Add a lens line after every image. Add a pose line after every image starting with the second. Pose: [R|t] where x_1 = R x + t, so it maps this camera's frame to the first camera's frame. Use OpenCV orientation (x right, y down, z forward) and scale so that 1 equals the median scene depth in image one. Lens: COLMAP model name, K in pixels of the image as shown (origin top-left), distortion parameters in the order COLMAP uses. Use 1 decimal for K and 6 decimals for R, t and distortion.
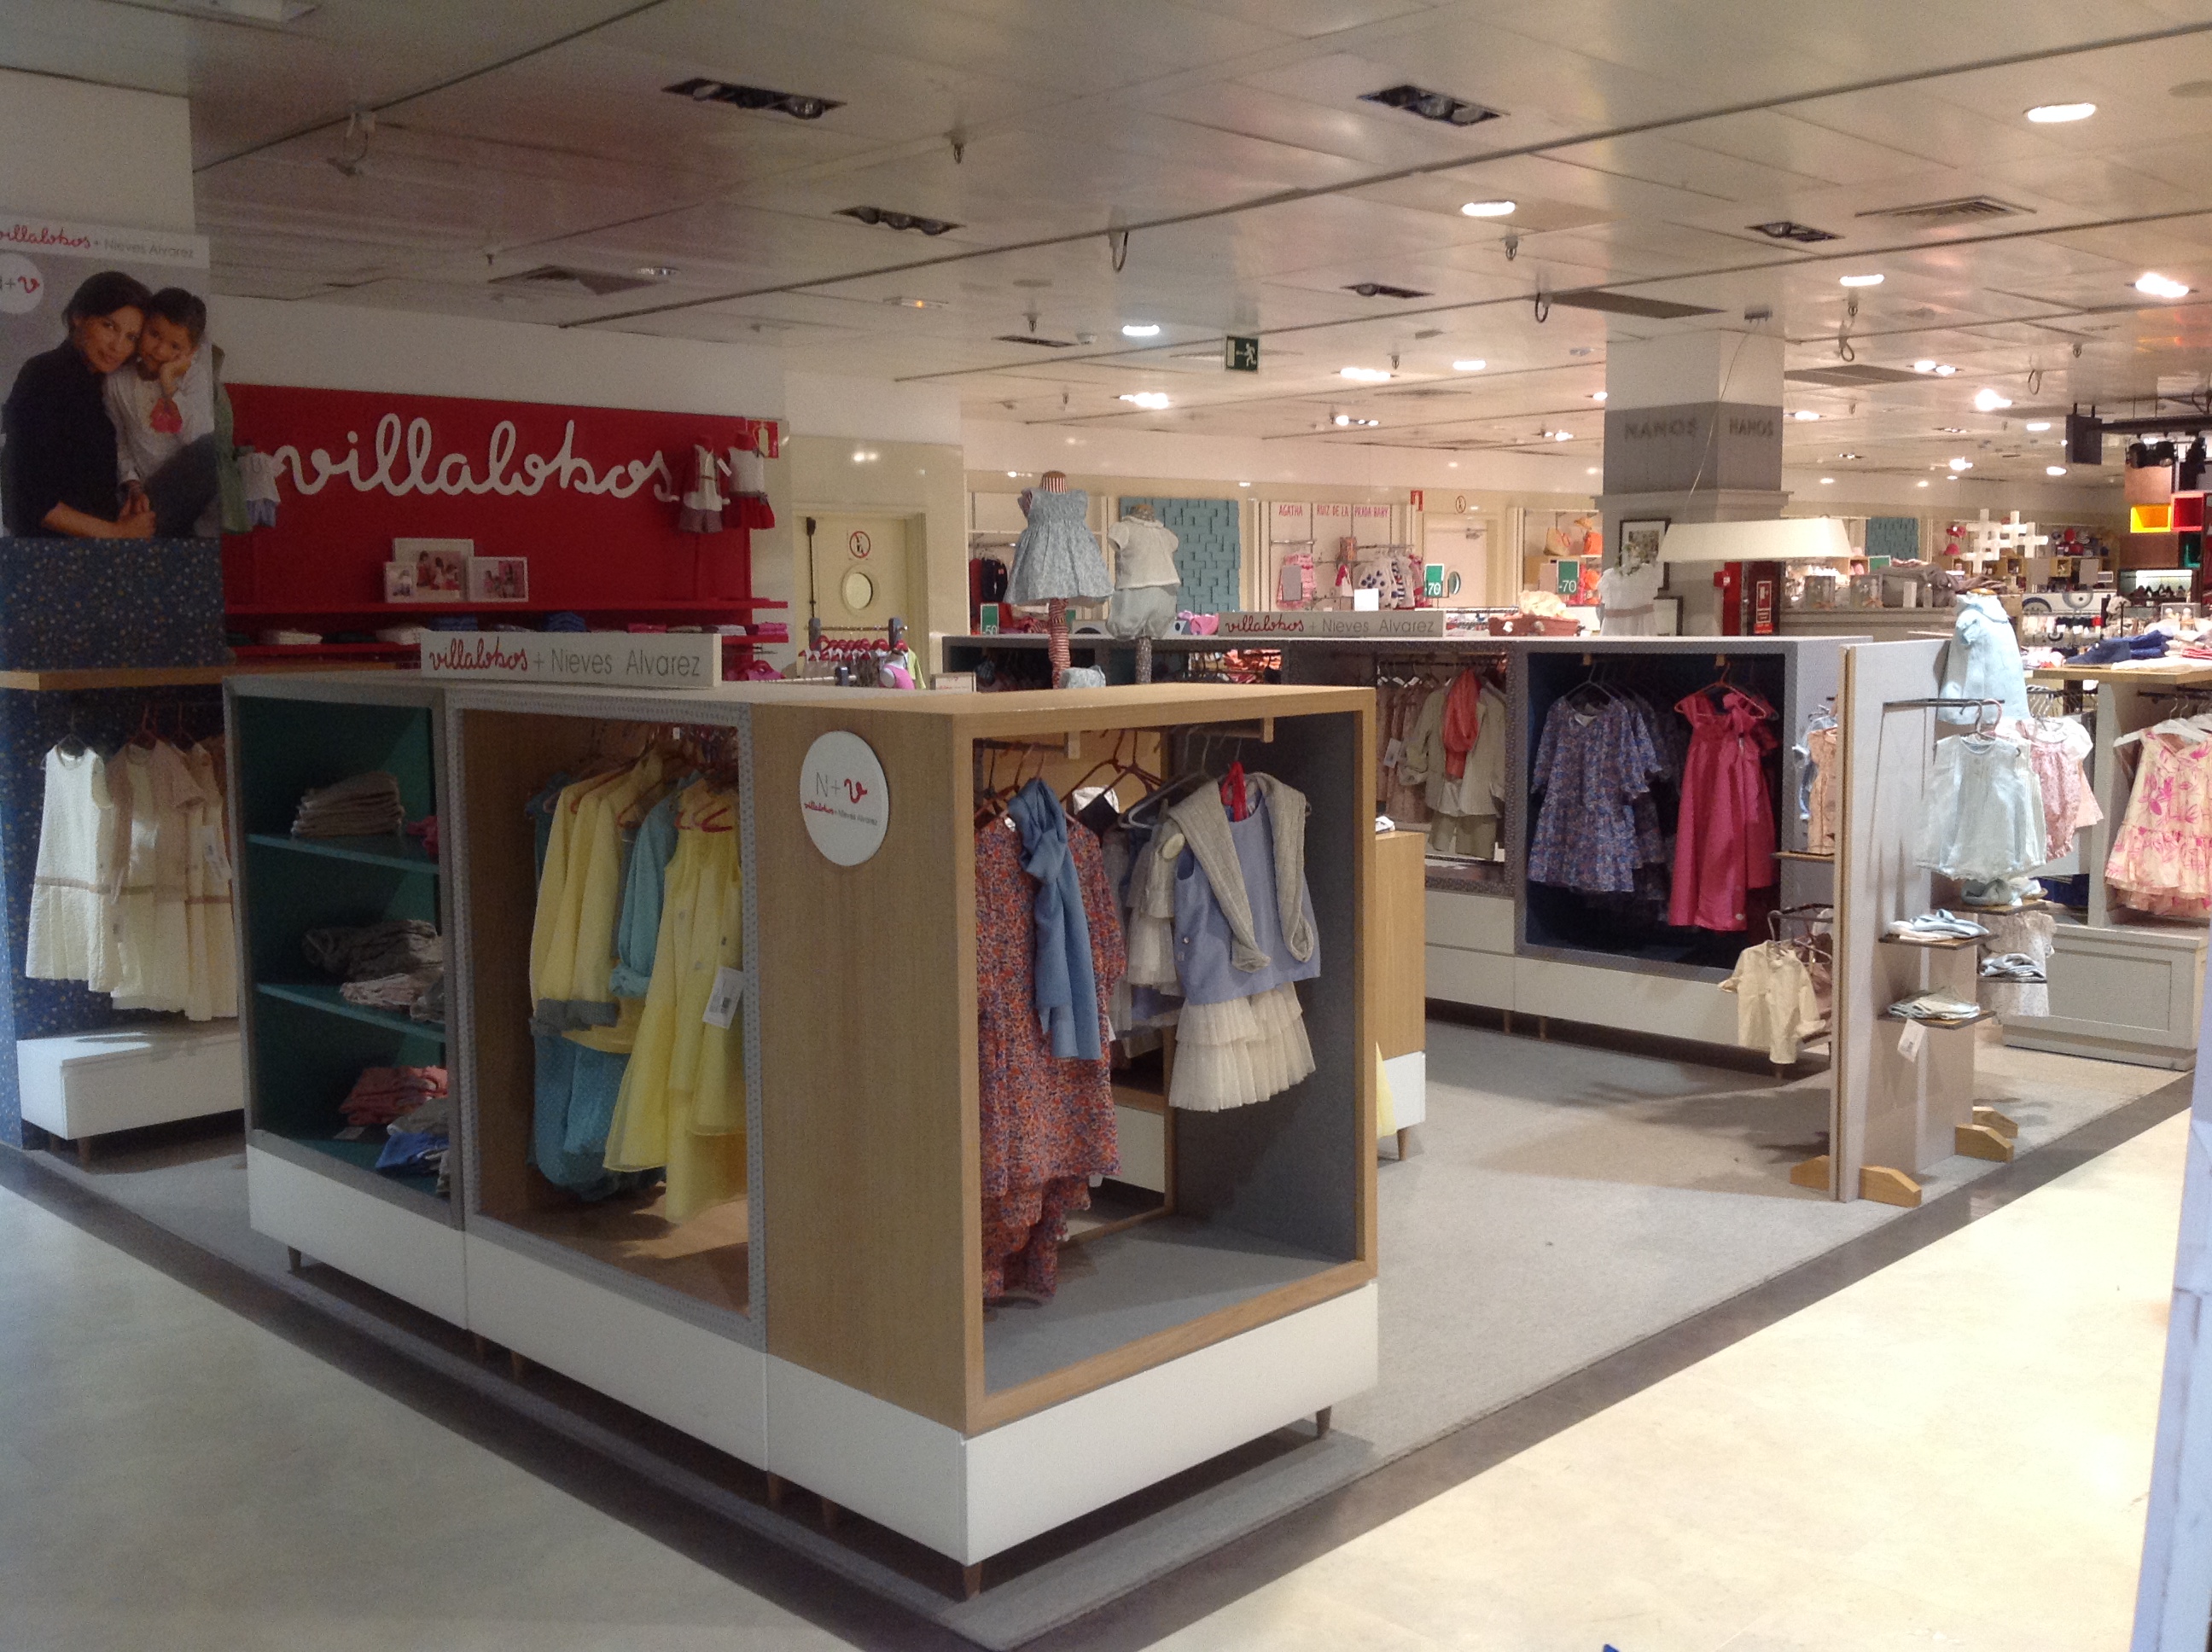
lens RADIAL K [[2122.4, 0, 1099.1], [0, 2122.4, 824.3], [0, 0, 1]] dist [0.234009, -0.737371]
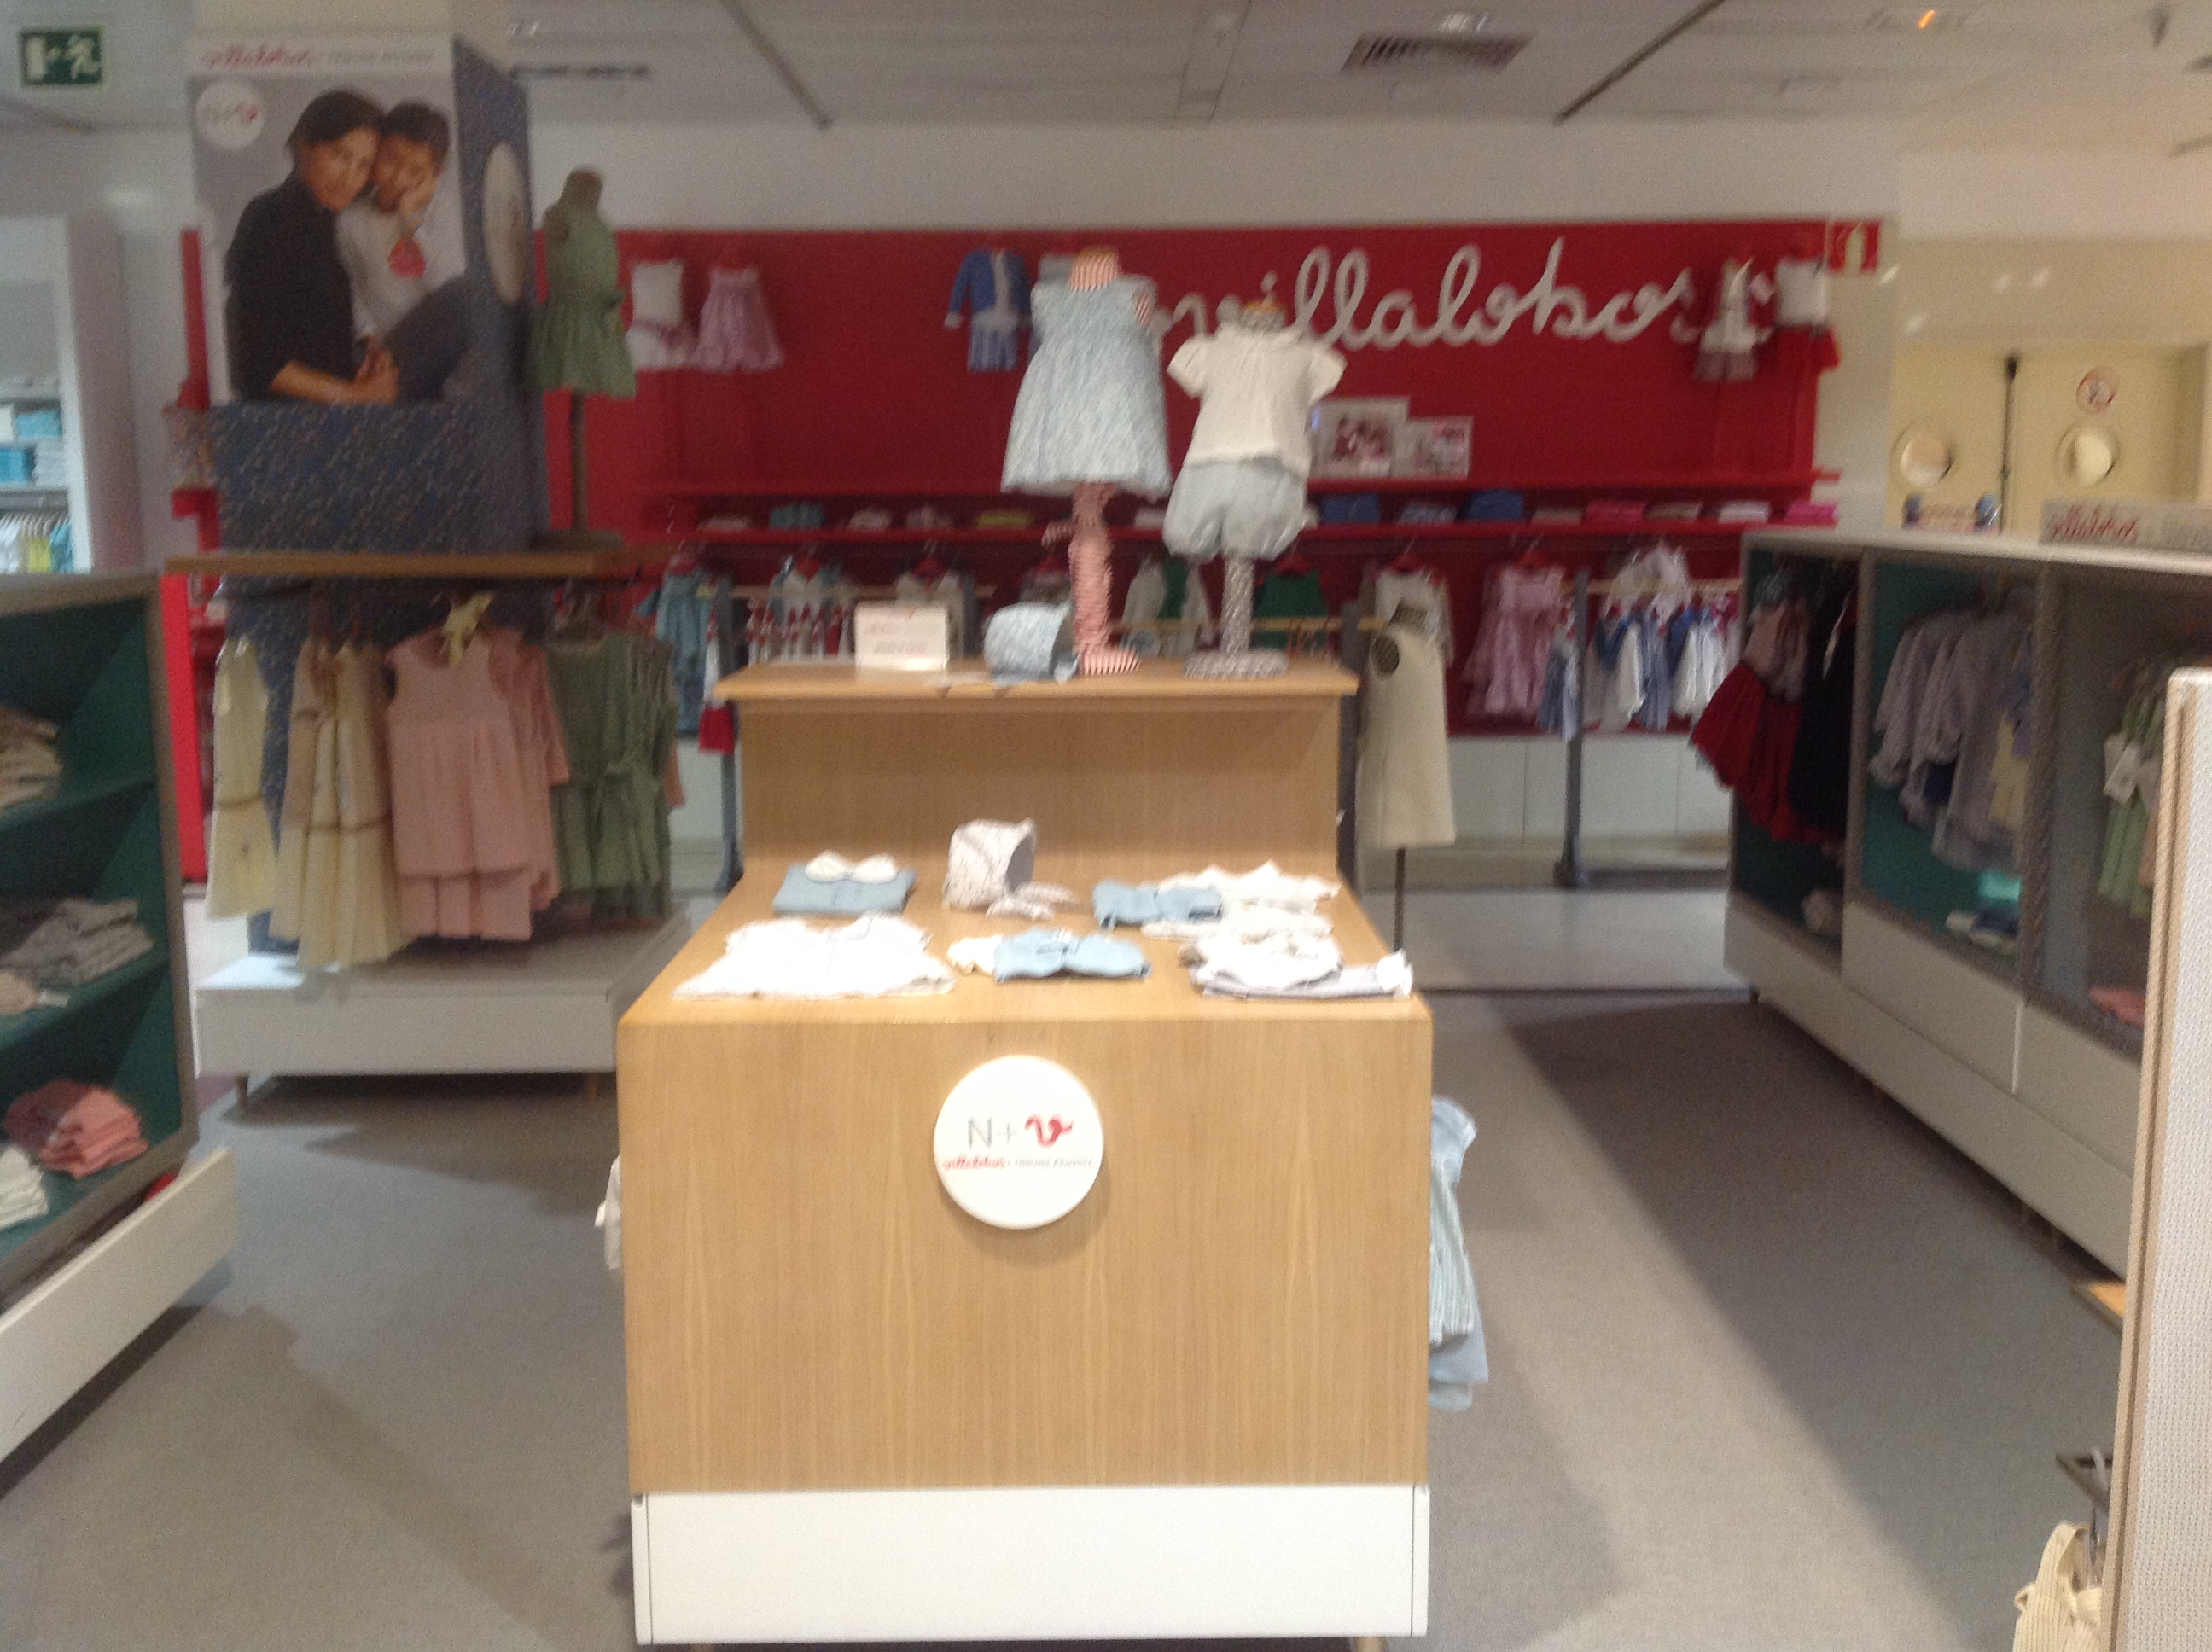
lens RADIAL K [[2122.4, 0, 1099.1], [0, 2122.4, 824.3], [0, 0, 1]] dist [0.234009, -0.737371]
pose [[0.706531, 0.118912, -0.697620, 0.220260], [-0.075673, 0.992824, 0.092591, -0.038582], [0.703625, -0.012627, 0.710459, 0.336815]]
